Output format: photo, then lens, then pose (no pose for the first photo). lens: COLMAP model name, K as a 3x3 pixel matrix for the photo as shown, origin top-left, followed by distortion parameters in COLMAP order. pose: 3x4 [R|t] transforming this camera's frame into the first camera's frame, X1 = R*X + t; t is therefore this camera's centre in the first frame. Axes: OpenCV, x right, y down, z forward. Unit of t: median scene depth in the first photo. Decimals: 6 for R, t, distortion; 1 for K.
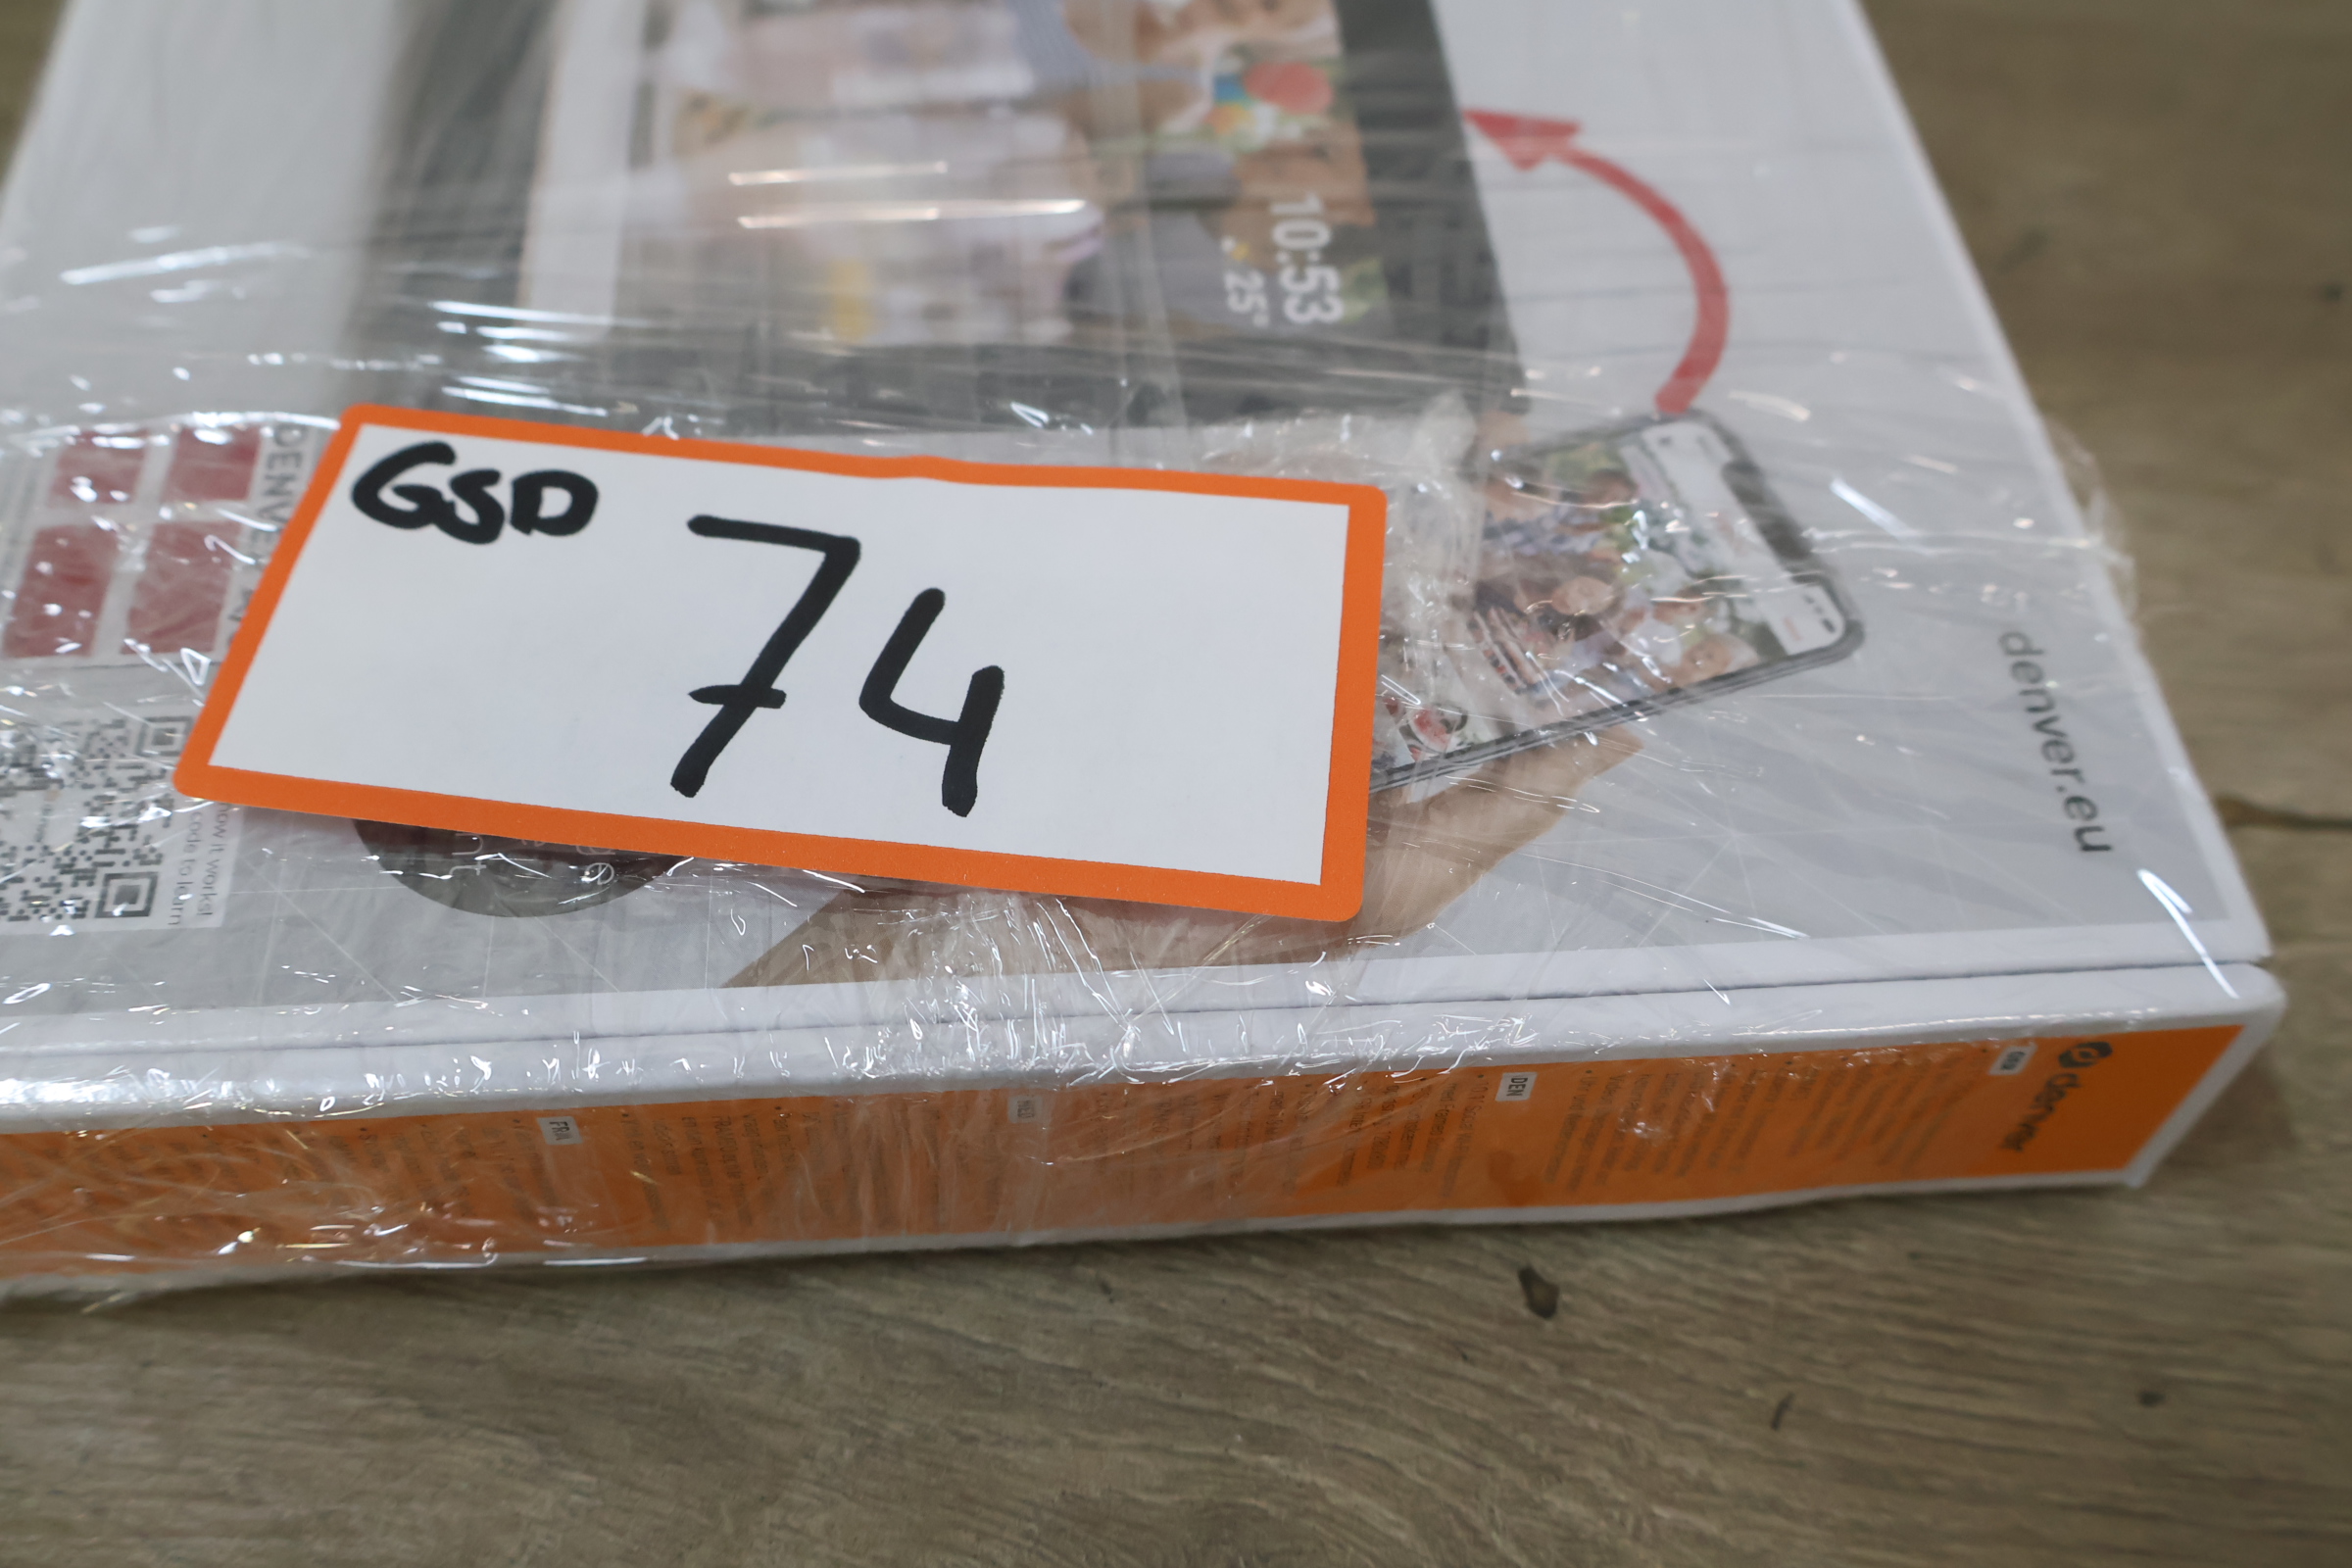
lens RADIAL K [[2205.9, 0, 1167.3], [0, 2205.9, 800.0], [0, 0, 1]] dist [0.019415, -0.026053]
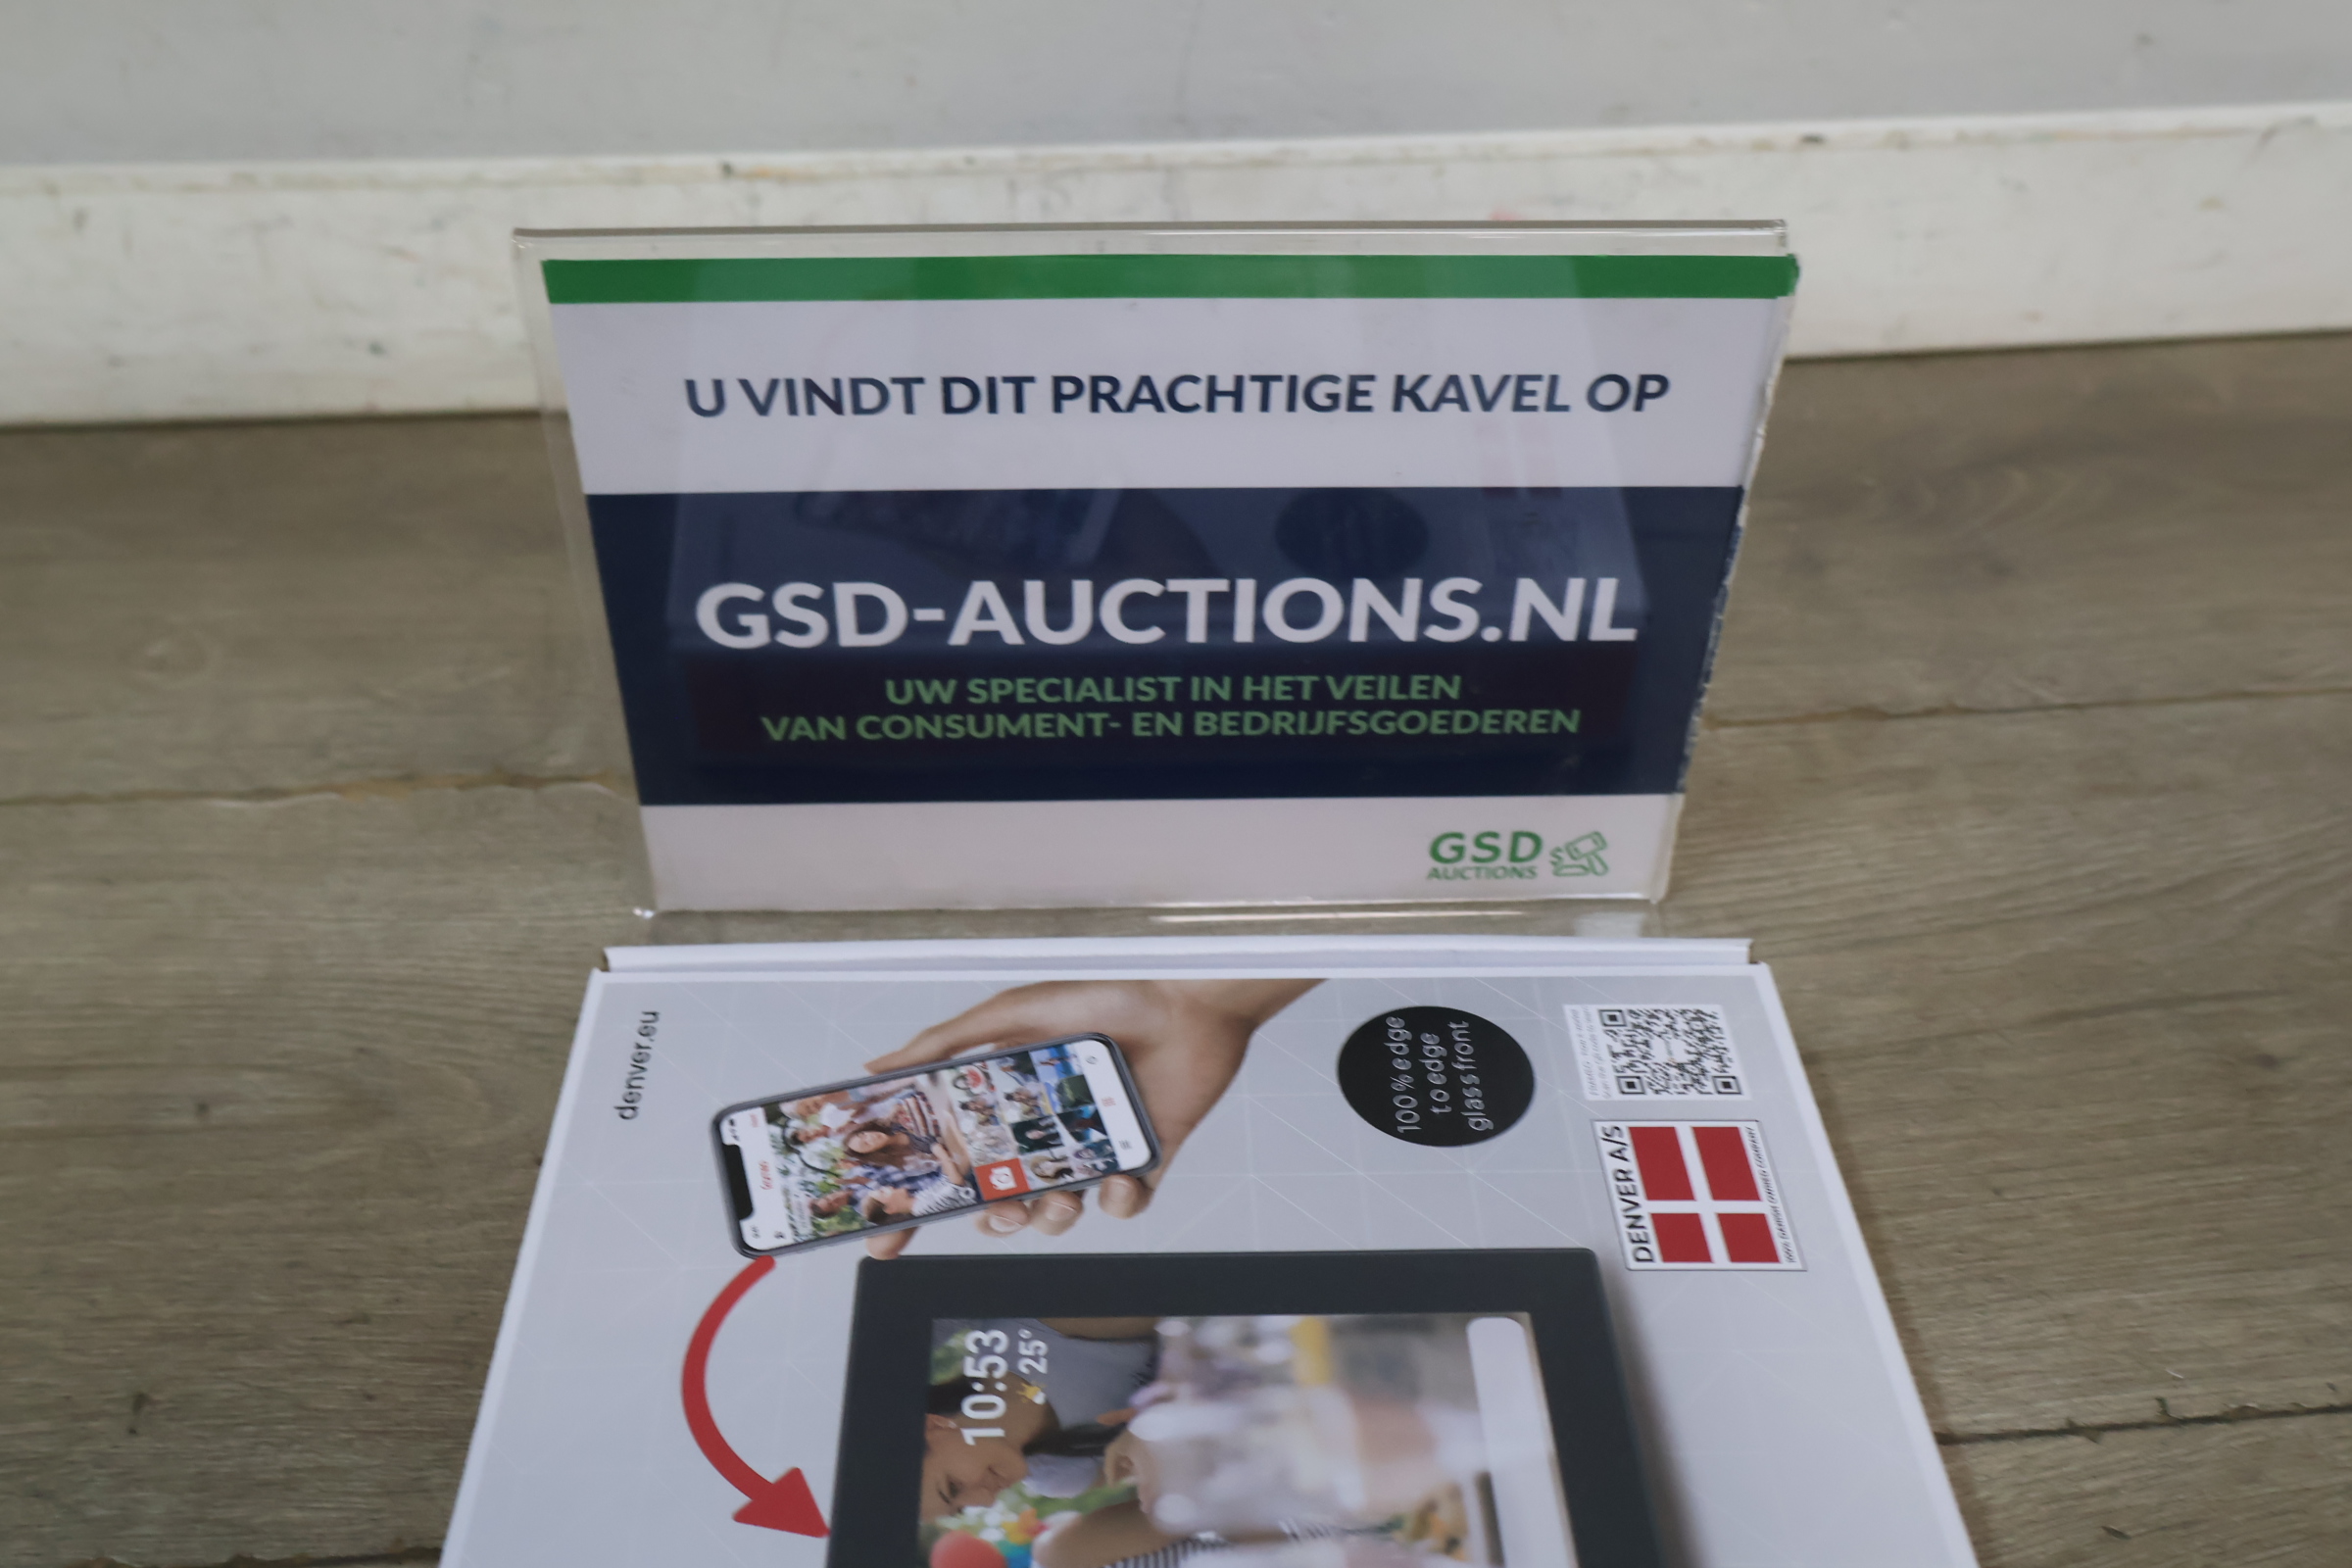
lens RADIAL K [[2205.9, 0, 1167.3], [0, 2205.9, 800.0], [0, 0, 1]] dist [0.019415, -0.026053]
pose [[-0.997389, -0.072132, 0.003564, -0.034047], [0.006538, -0.041037, 0.999136, -1.866047], [-0.071924, 0.996551, 0.041401, 0.665326]]
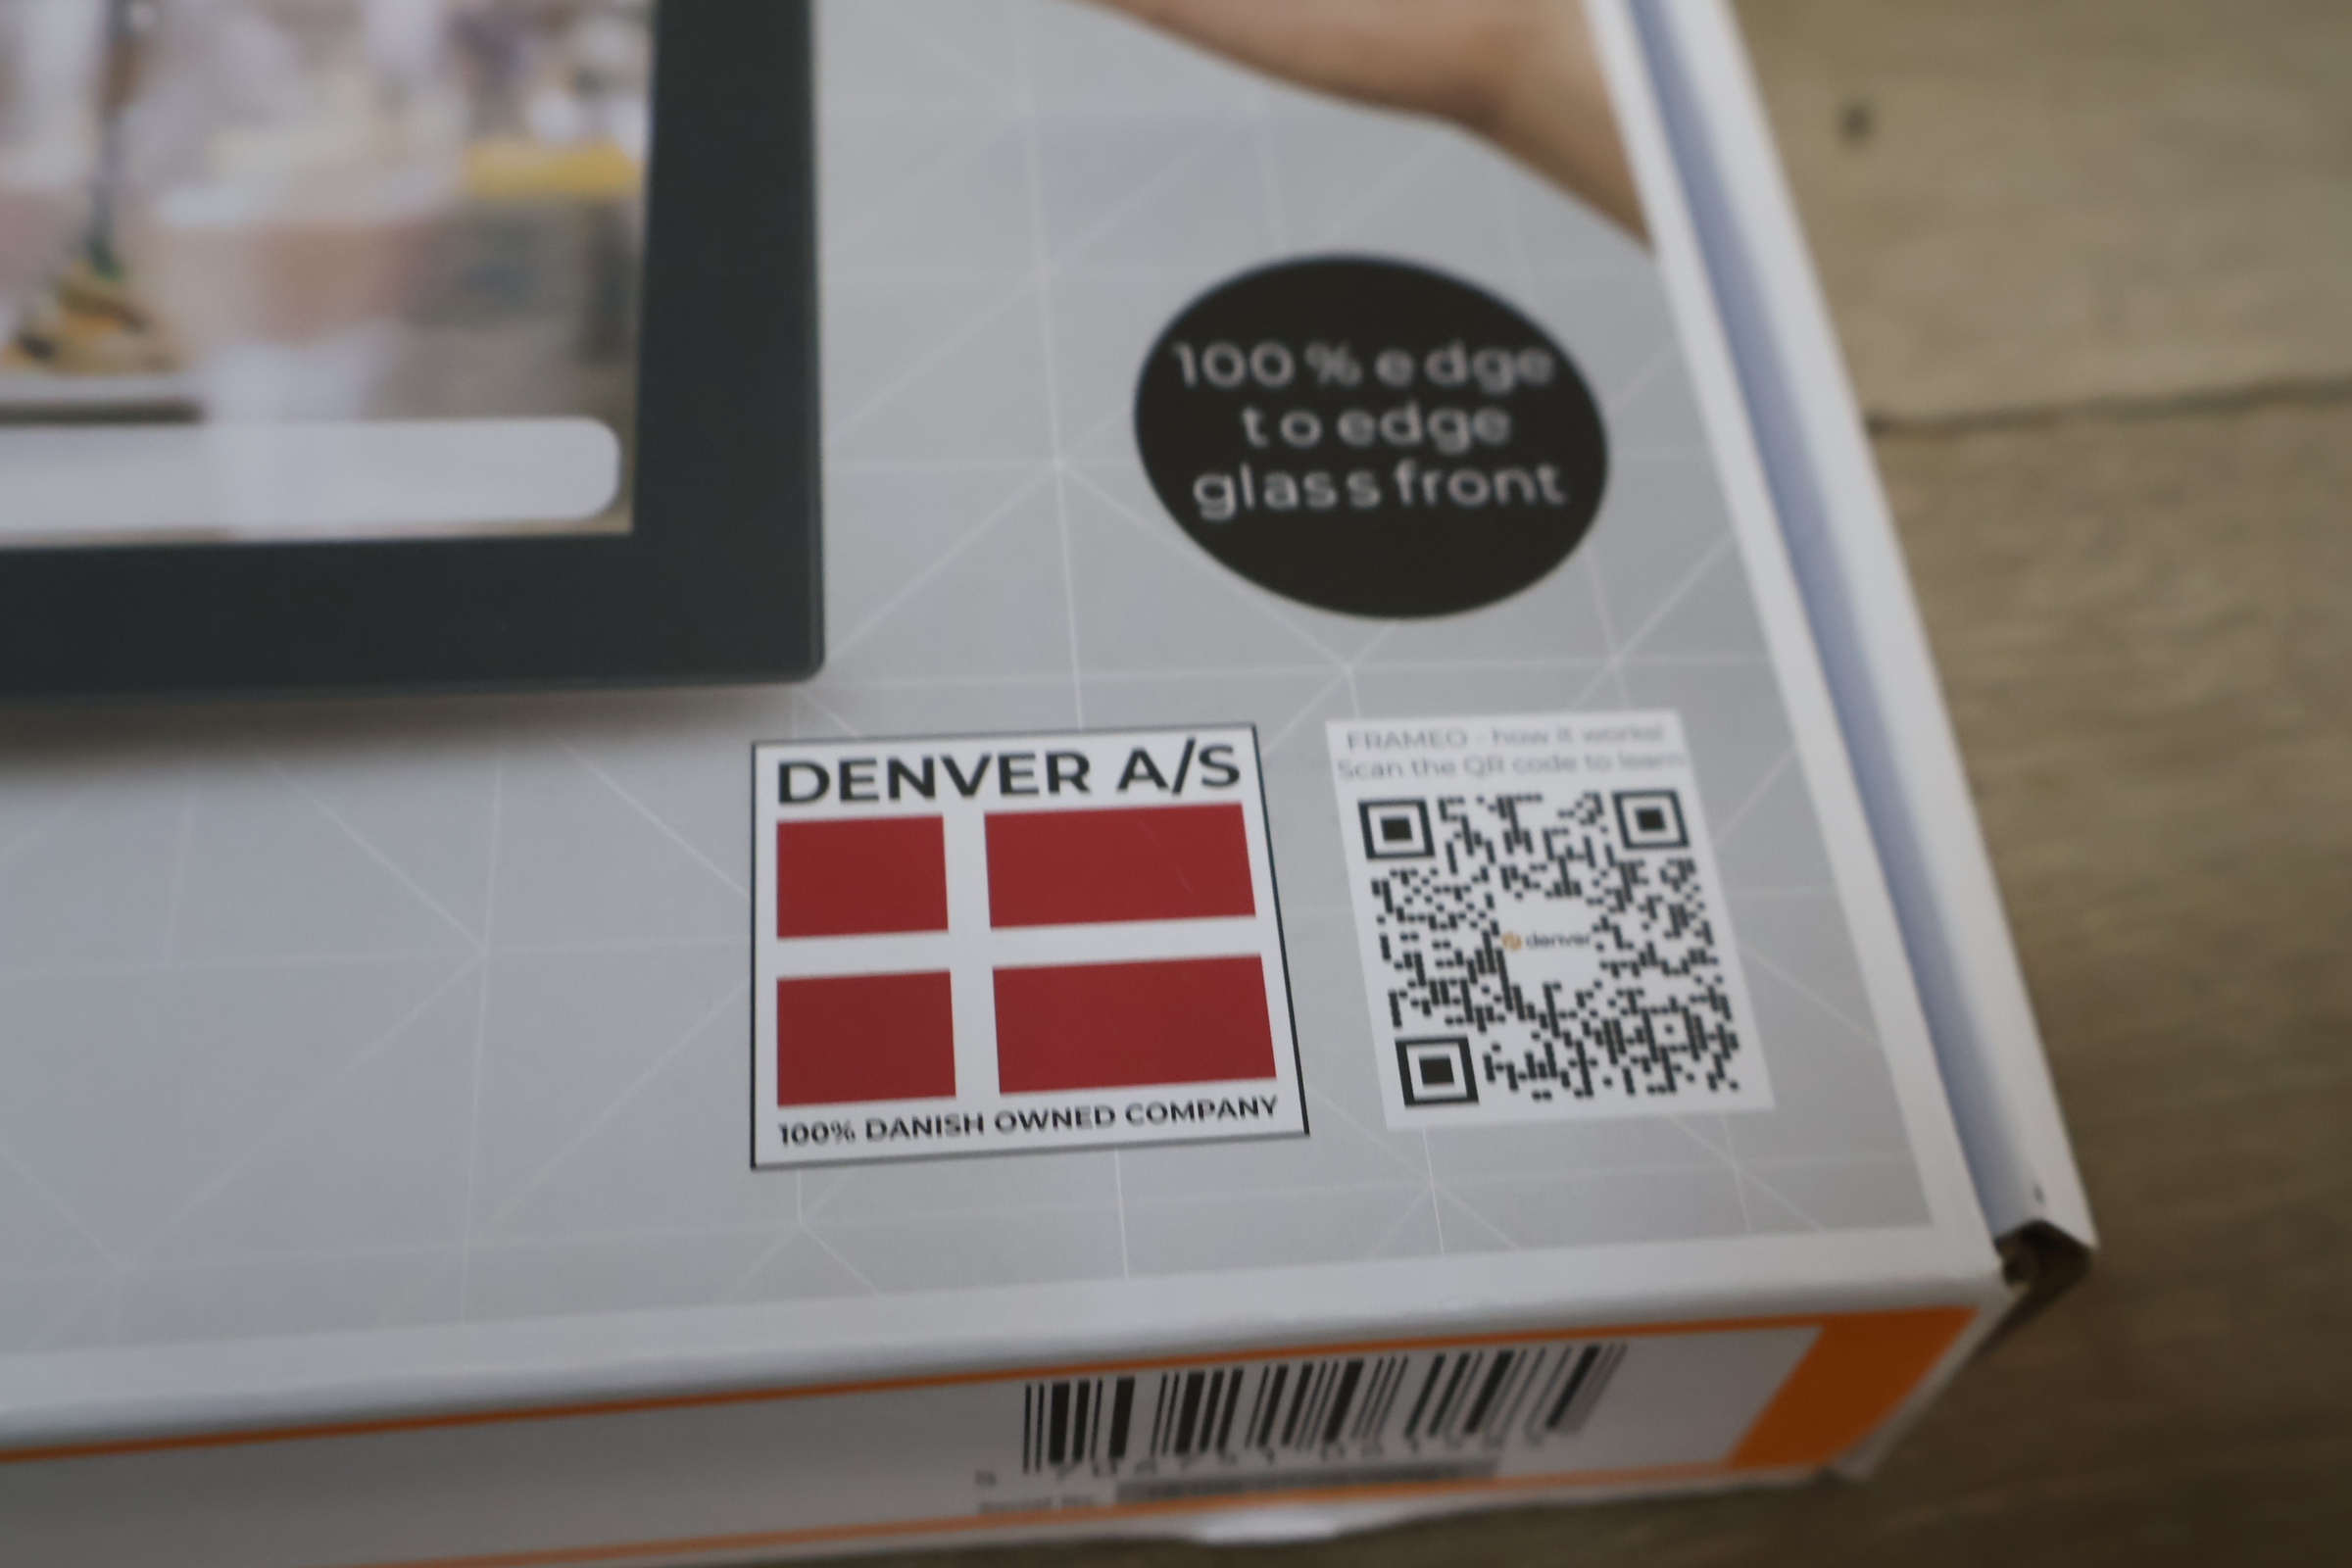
lens RADIAL K [[2205.9, 0, 1167.3], [0, 2205.9, 800.0], [0, 0, 1]] dist [0.019415, -0.026053]
pose [[-0.014690, -0.874200, 0.485344, -0.752669], [0.761783, 0.304623, 0.571745, -0.472511], [-0.647666, 0.378126, 0.661475, 0.544187]]
